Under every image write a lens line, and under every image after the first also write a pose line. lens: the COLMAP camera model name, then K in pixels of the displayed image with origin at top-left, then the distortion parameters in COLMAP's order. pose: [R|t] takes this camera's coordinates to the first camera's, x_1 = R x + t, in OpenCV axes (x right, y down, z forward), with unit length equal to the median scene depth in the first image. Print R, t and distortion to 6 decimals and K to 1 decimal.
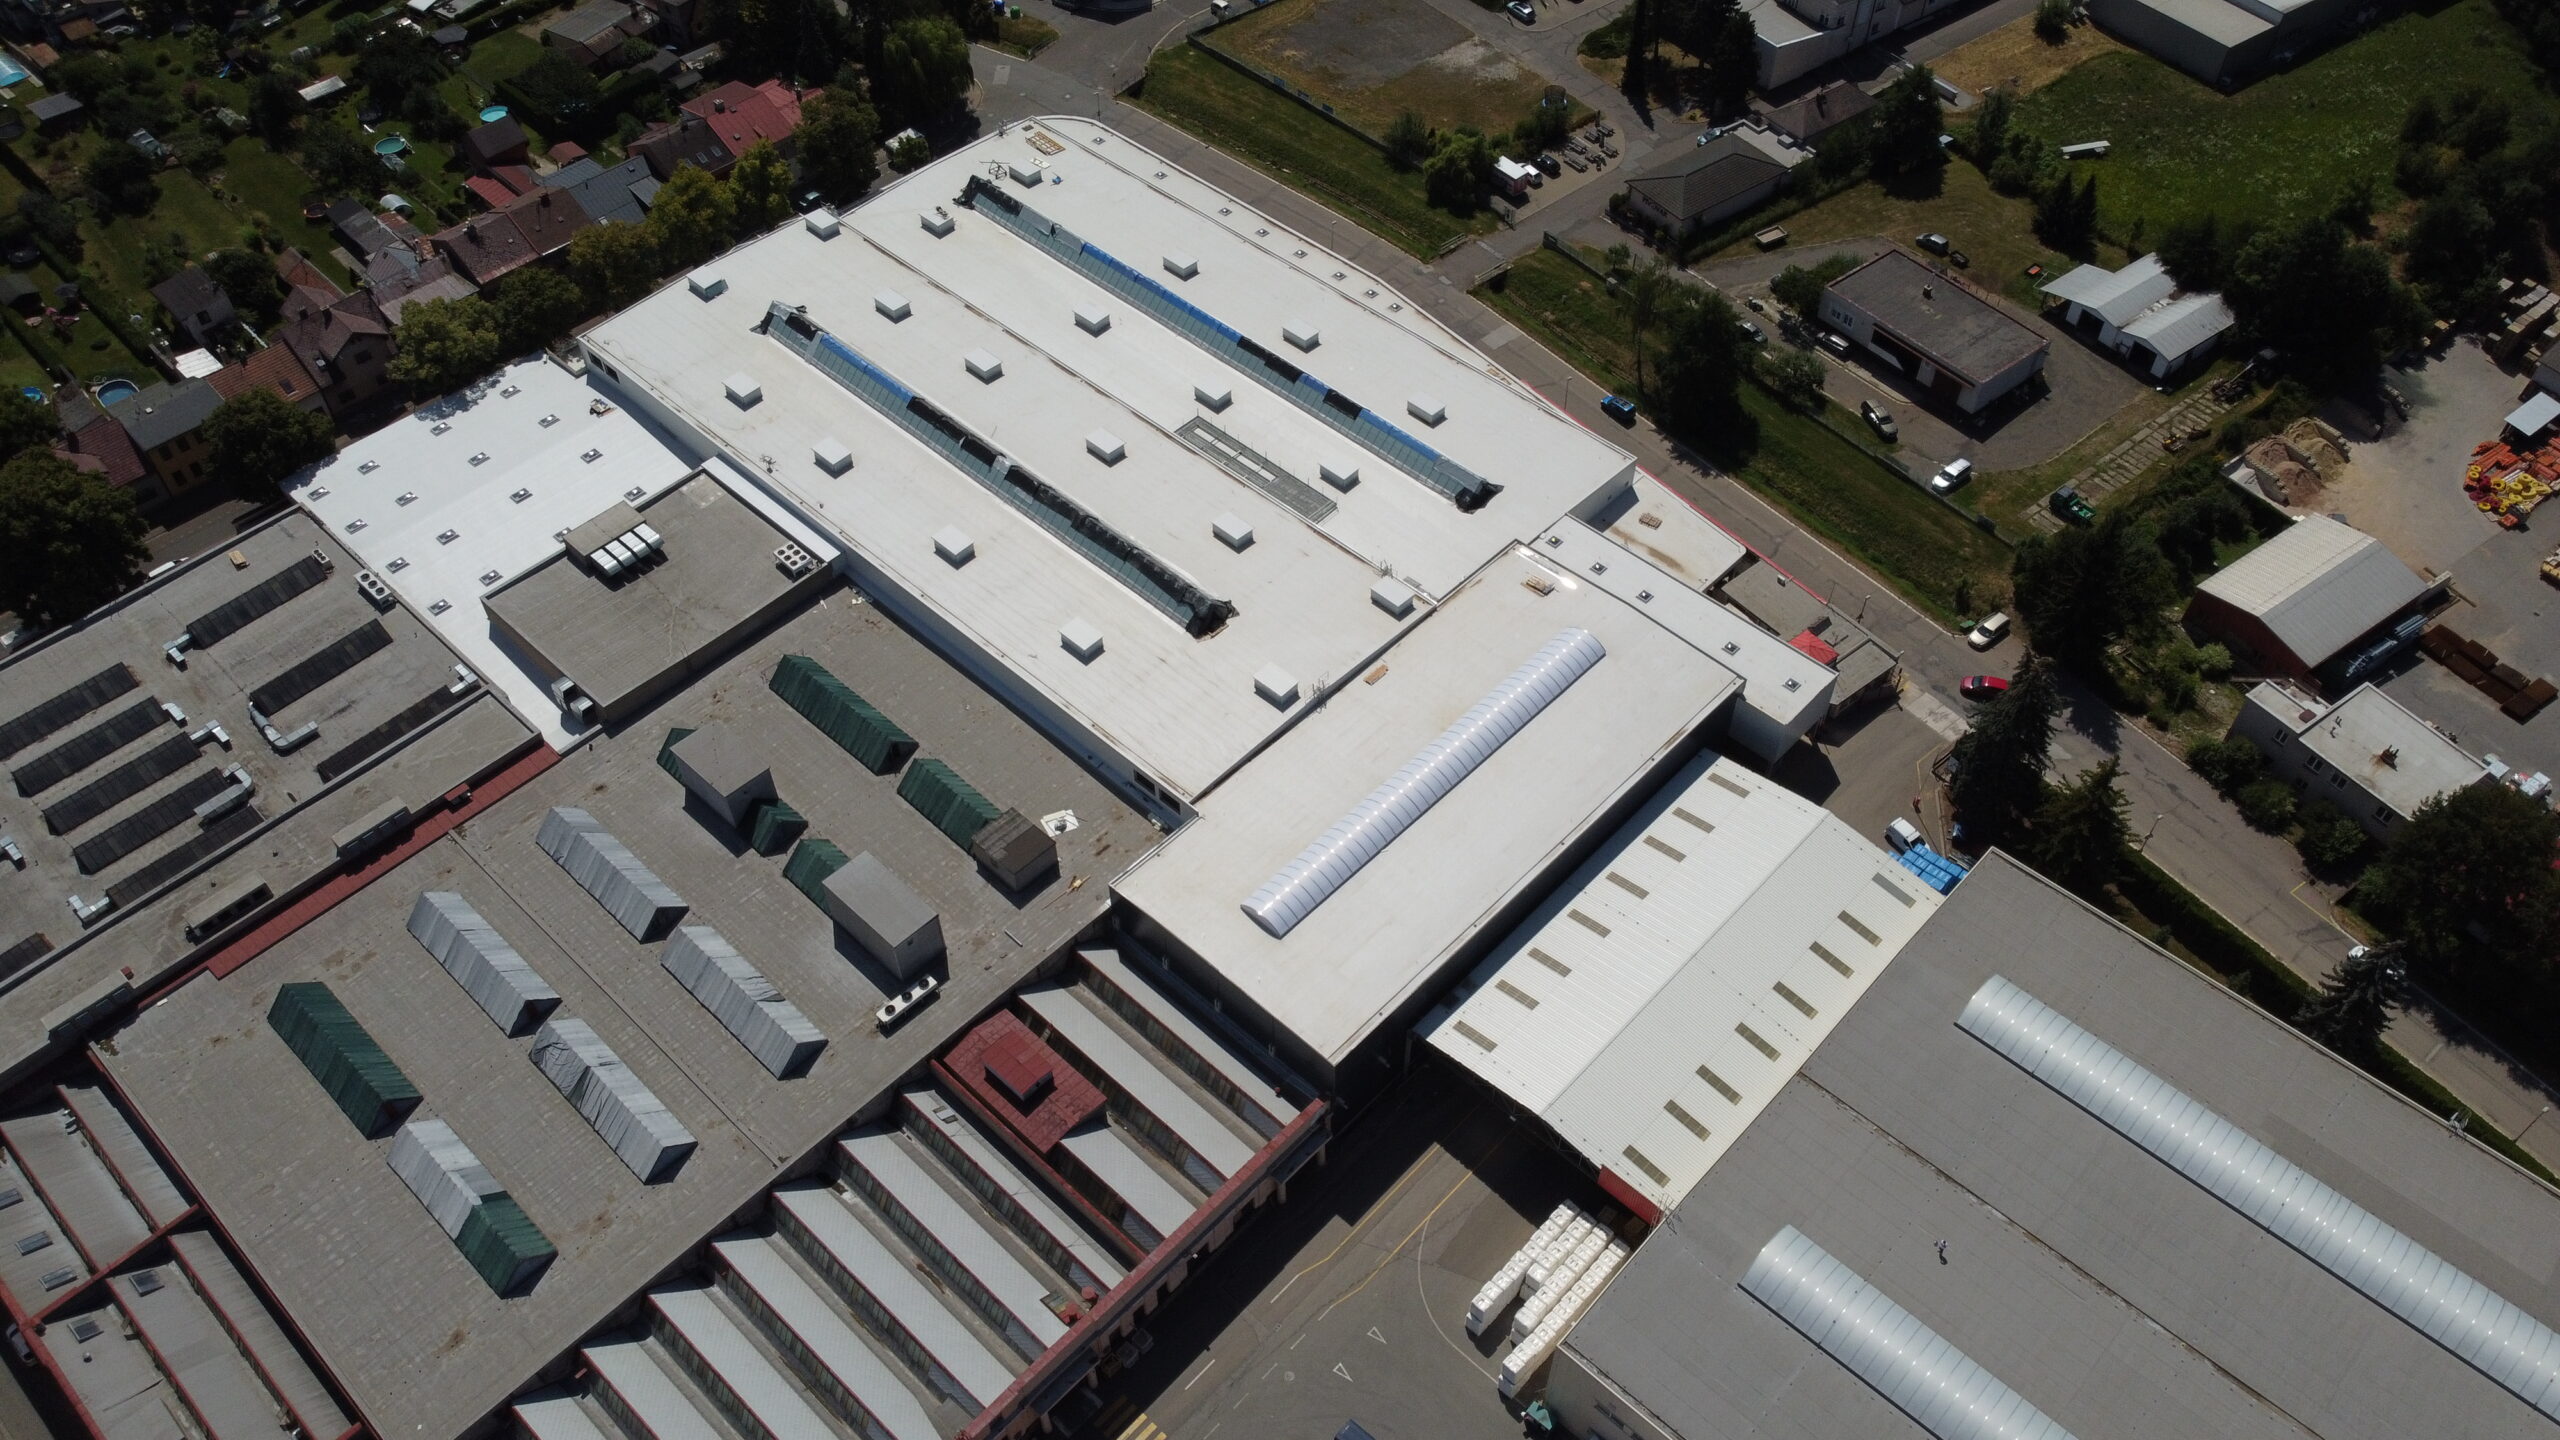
lens RADIAL K [[1944.6, 0, 1297.1], [0, 1944.6, 716.4], [0, 0, 1]] dist [0.003311, -0.005430]
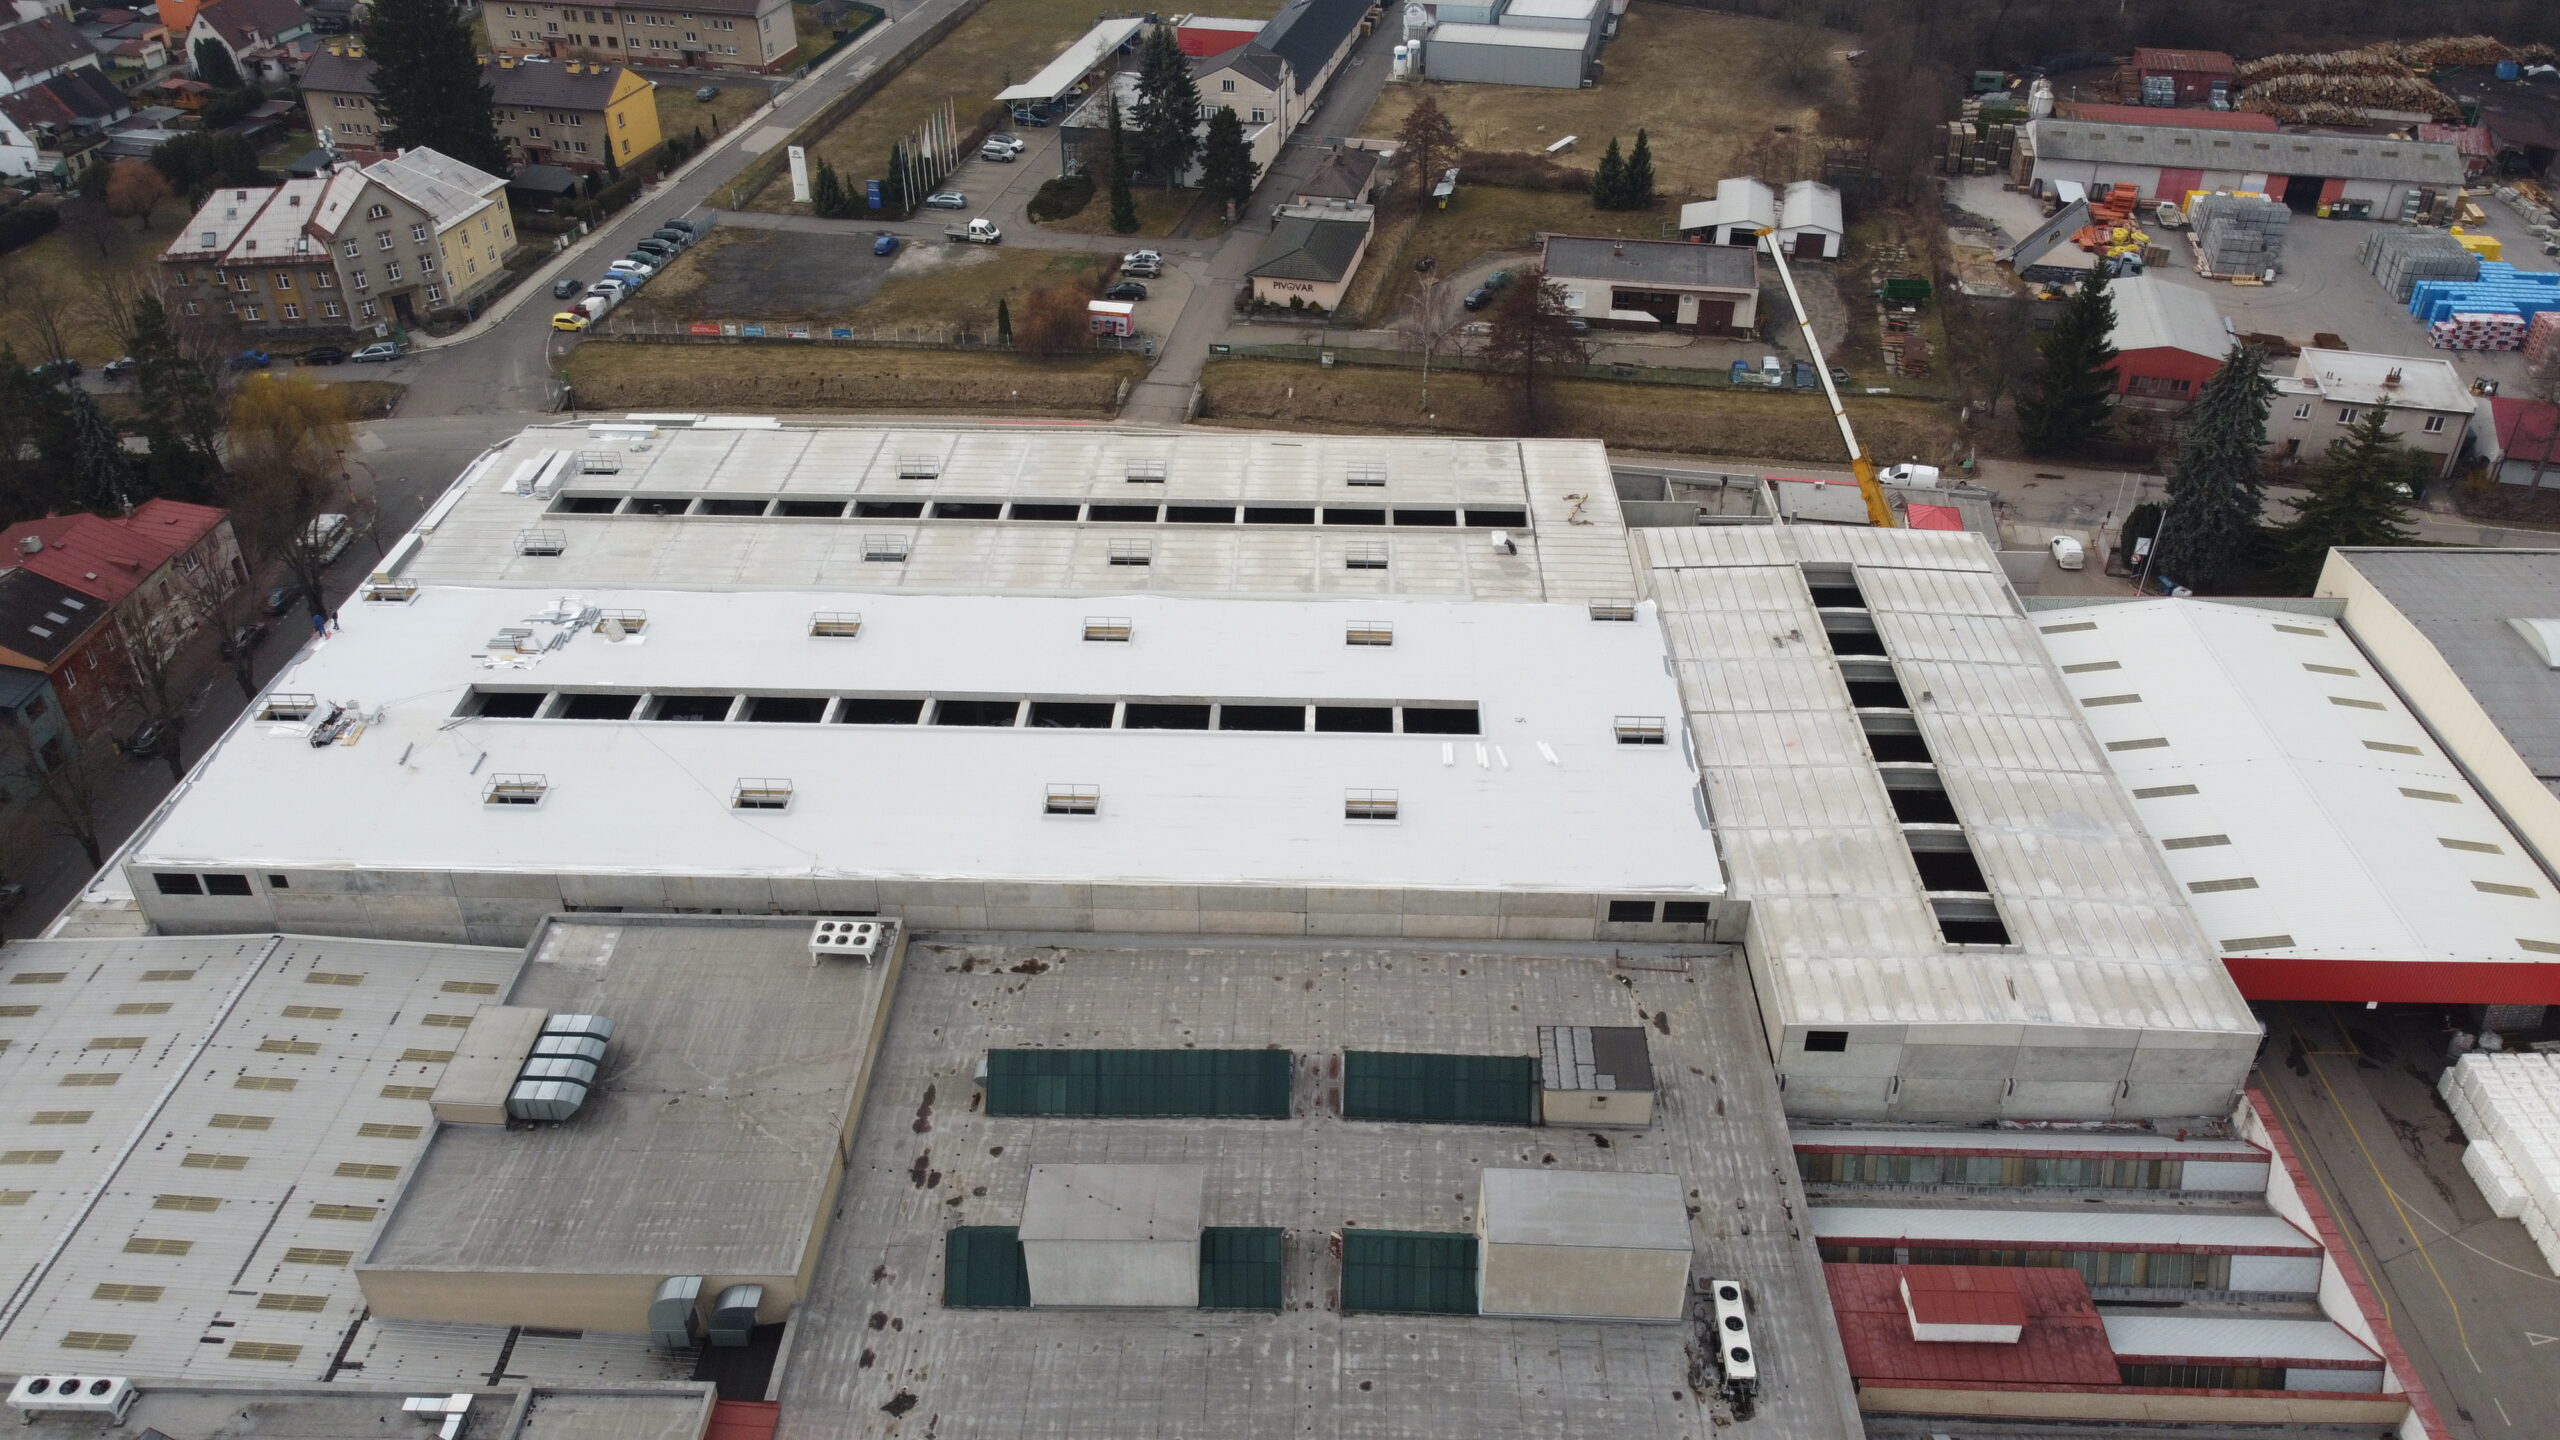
lens RADIAL K [[1944.6, 0, 1297.1], [0, 1944.6, 716.4], [0, 0, 1]] dist [0.003311, -0.005430]
pose [[0.745264, -0.371111, 0.553948, -0.495764], [0.501863, 0.859195, -0.099583, -0.014342], [-0.438993, 0.352222, 0.826574, 0.477026]]
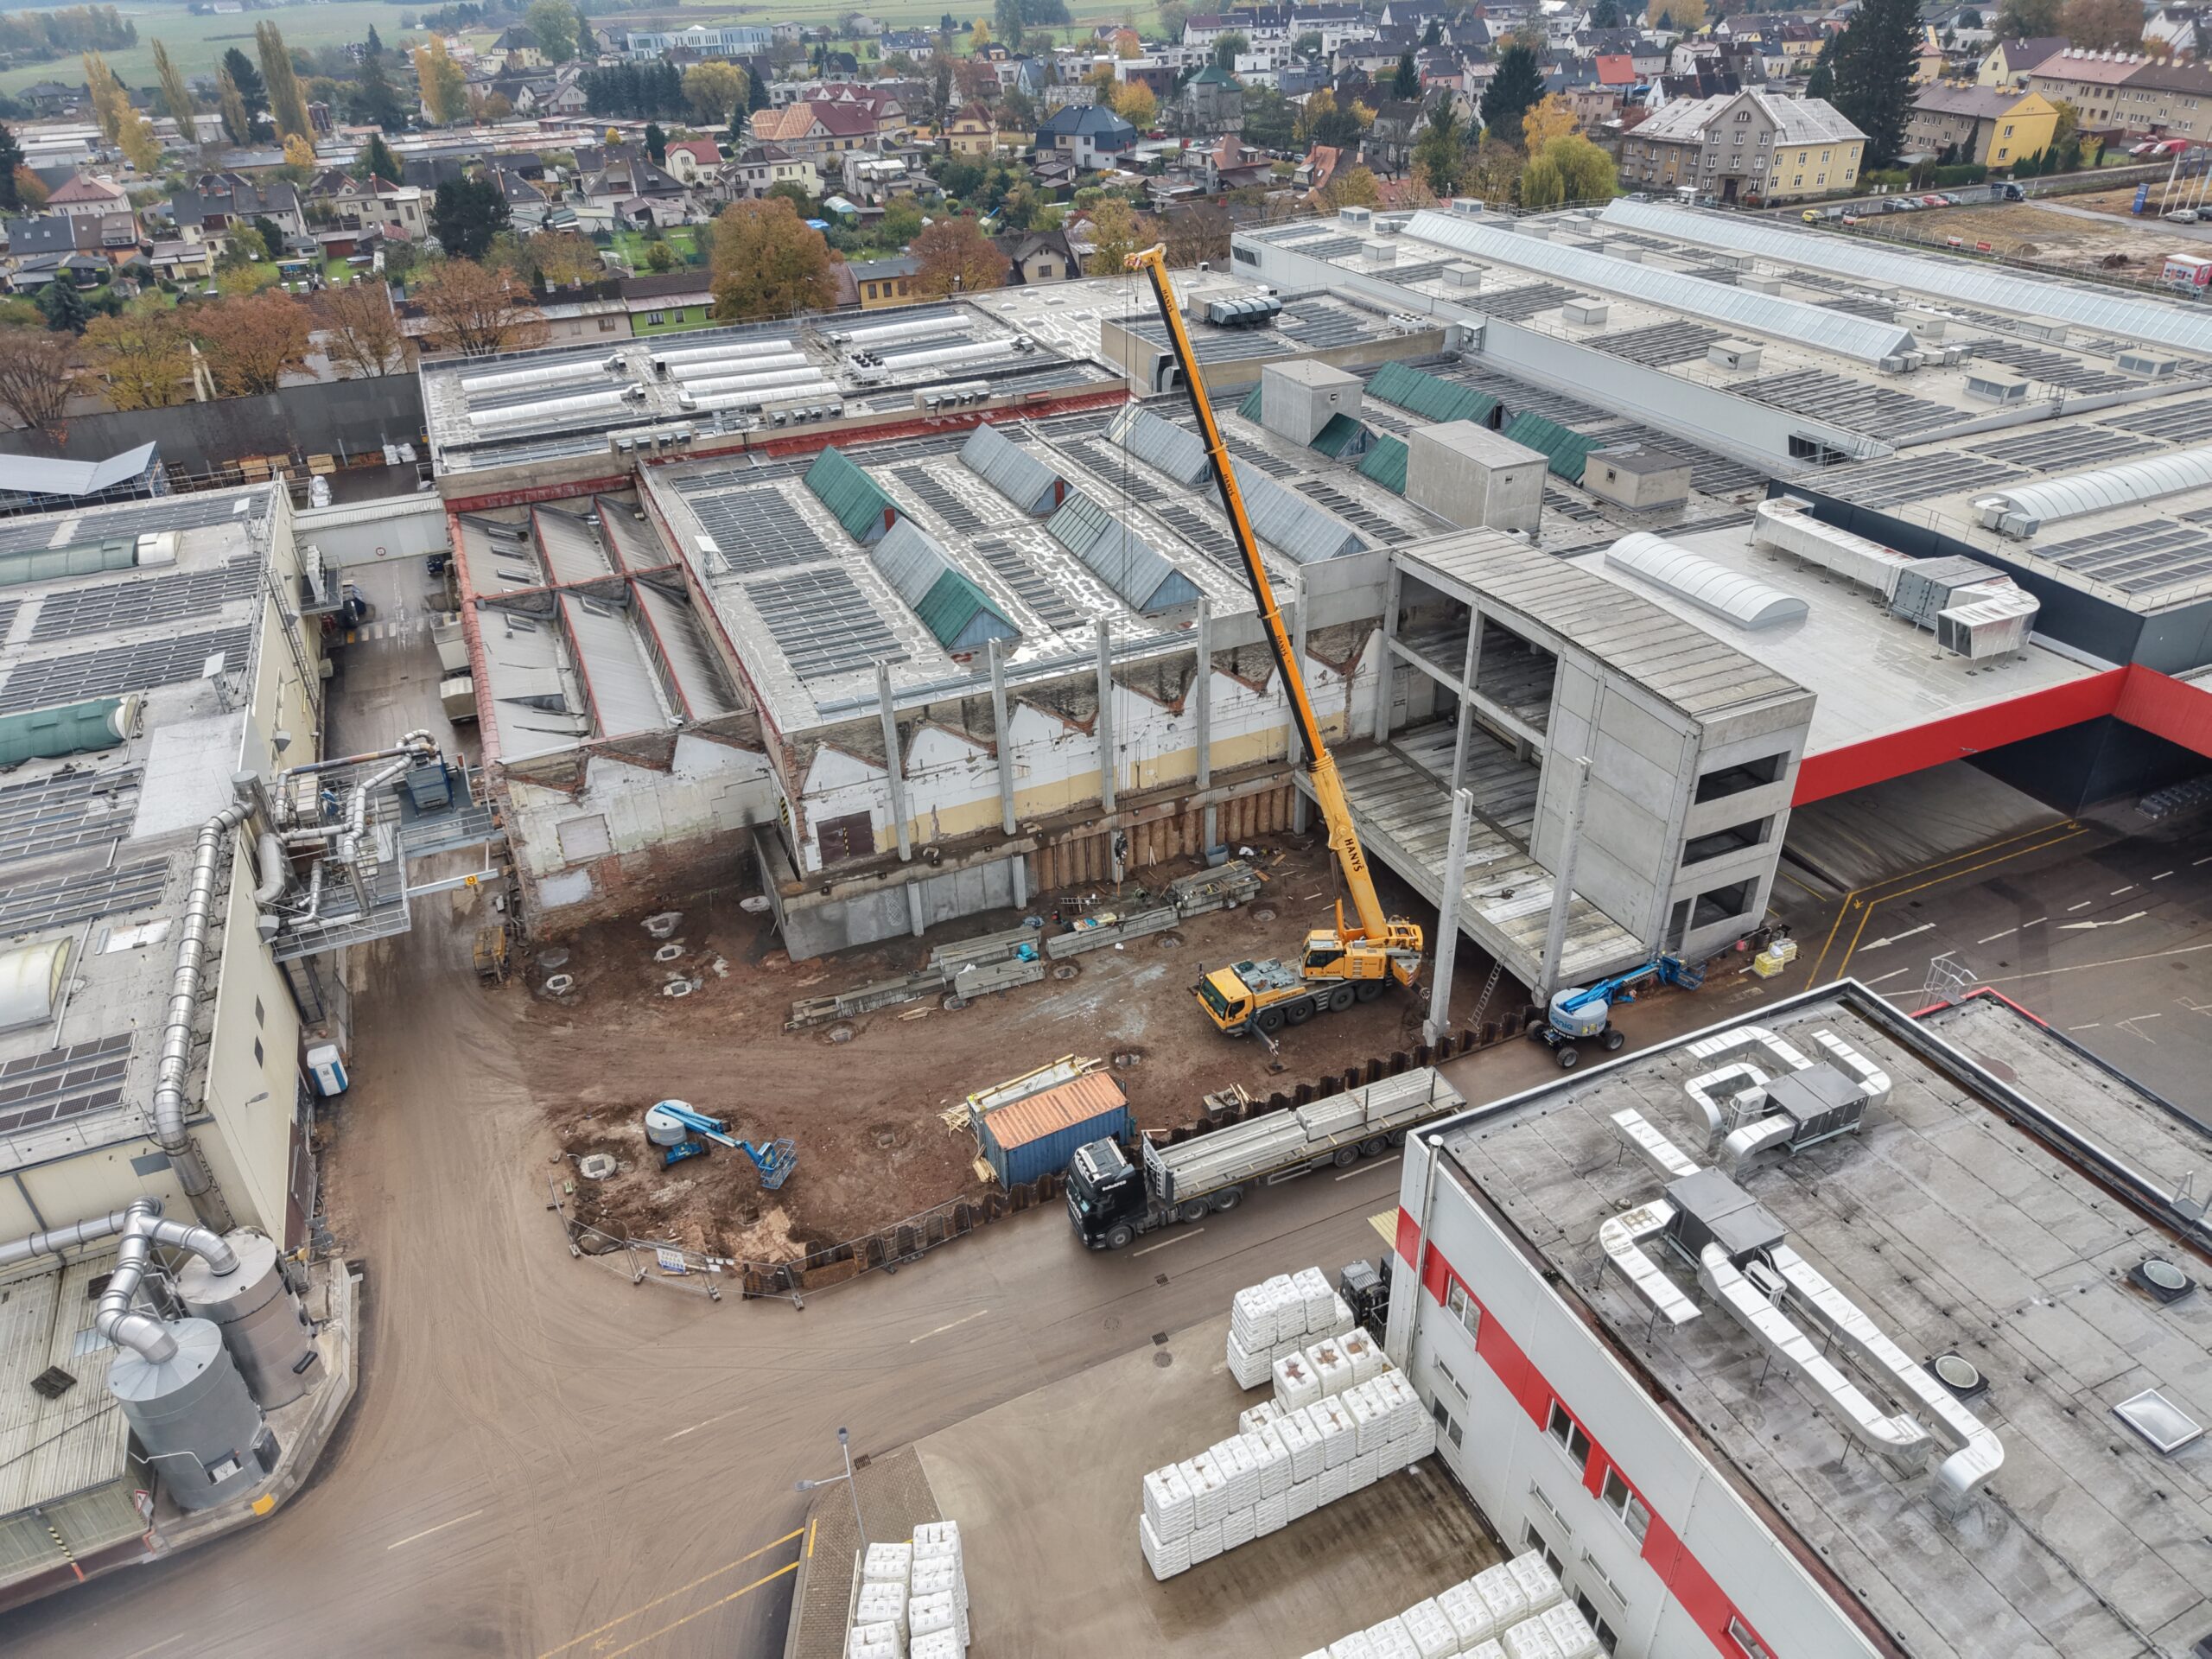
lens RADIAL K [[1490.2, 0, 1106.0], [0, 1490.2, 829.5], [0, 0, 1]] dist [0.014855, -0.003996]
pose [[0.919527, 0.180450, -0.349152, -0.100965], [-0.275561, 0.929443, -0.245359, 0.409217], [0.280242, 0.321827, 0.904374, 0.401115]]
